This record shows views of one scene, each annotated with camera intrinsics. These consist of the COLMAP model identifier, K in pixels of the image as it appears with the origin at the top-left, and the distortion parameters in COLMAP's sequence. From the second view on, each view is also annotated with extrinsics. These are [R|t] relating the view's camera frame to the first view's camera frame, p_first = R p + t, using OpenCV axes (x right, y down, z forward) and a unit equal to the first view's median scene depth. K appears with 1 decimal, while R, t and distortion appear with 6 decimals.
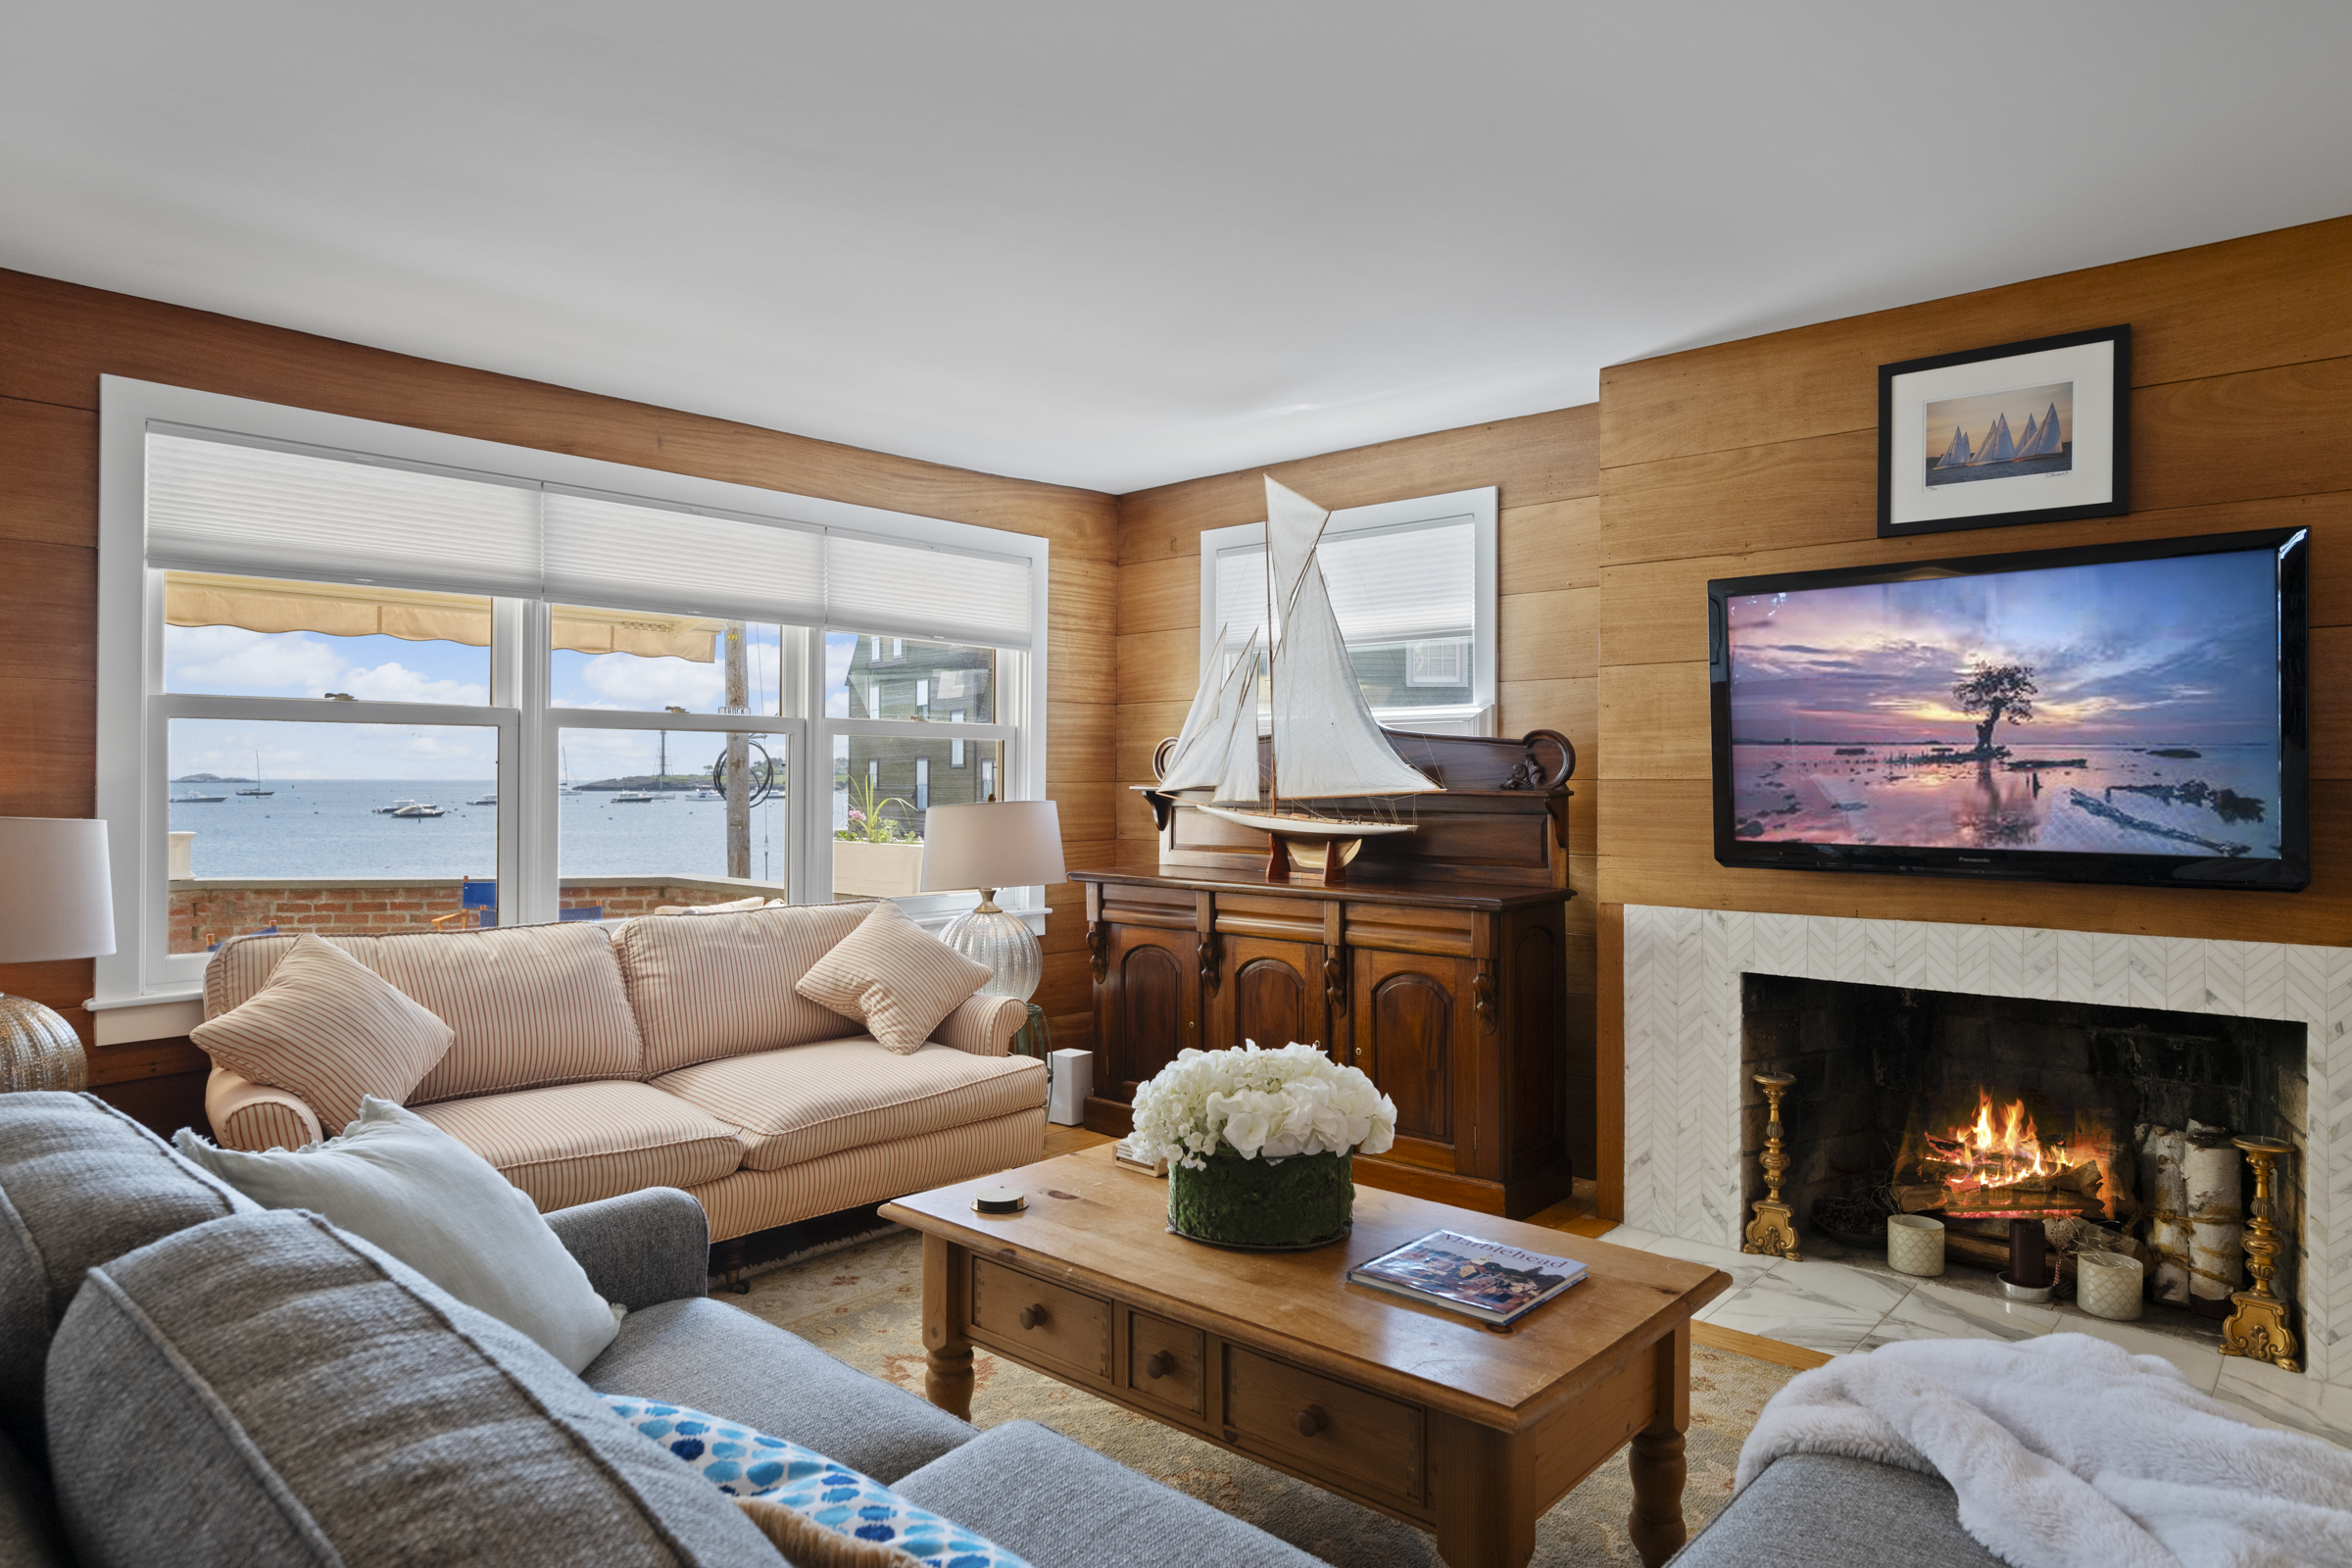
lens RADIAL K [[1409.4, 0, 1176.0], [0, 1409.4, 784.0], [0, 0, 1]] dist [0.004960, 0.001207]
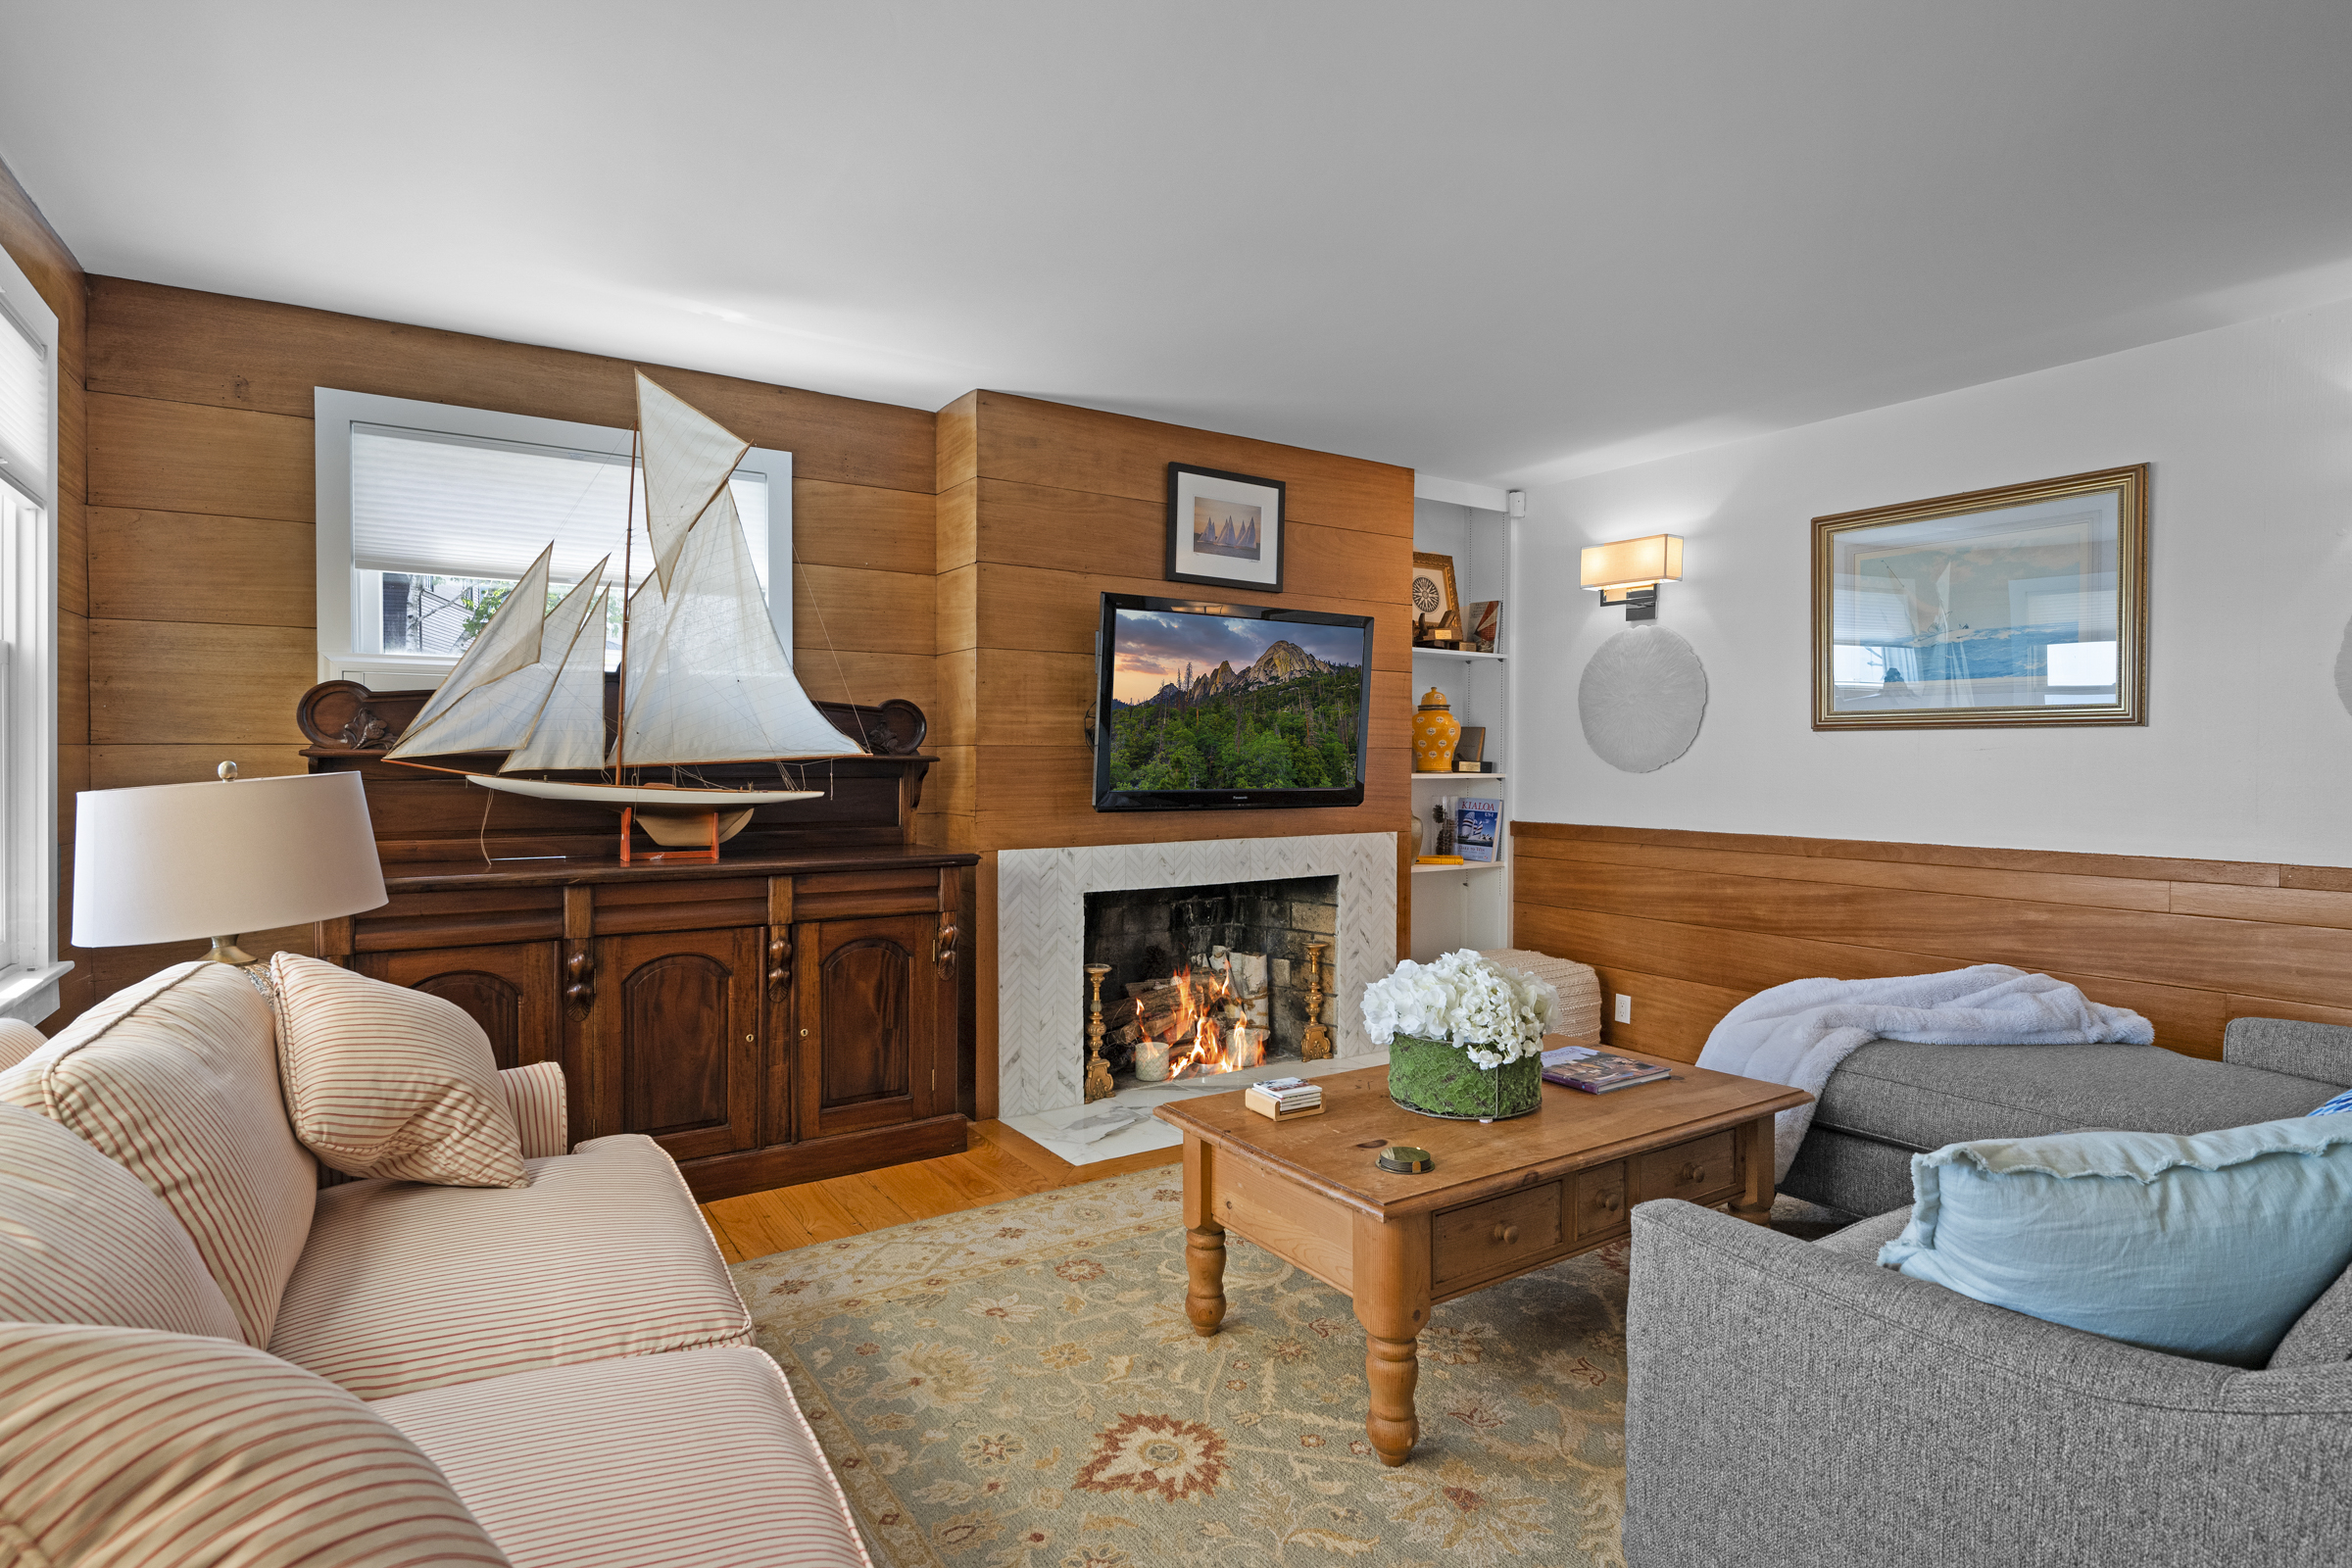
lens RADIAL K [[1202.8, 0, 1176.0], [0, 1202.8, 784.0], [0, 0, 1]] dist [-0.002887, -0.000284]
pose [[0.256009, -0.021686, 0.966431, -0.636019], [0.002124, 0.999759, 0.021871, 0.007685], [-0.966672, -0.003547, 0.255994, 0.611030]]
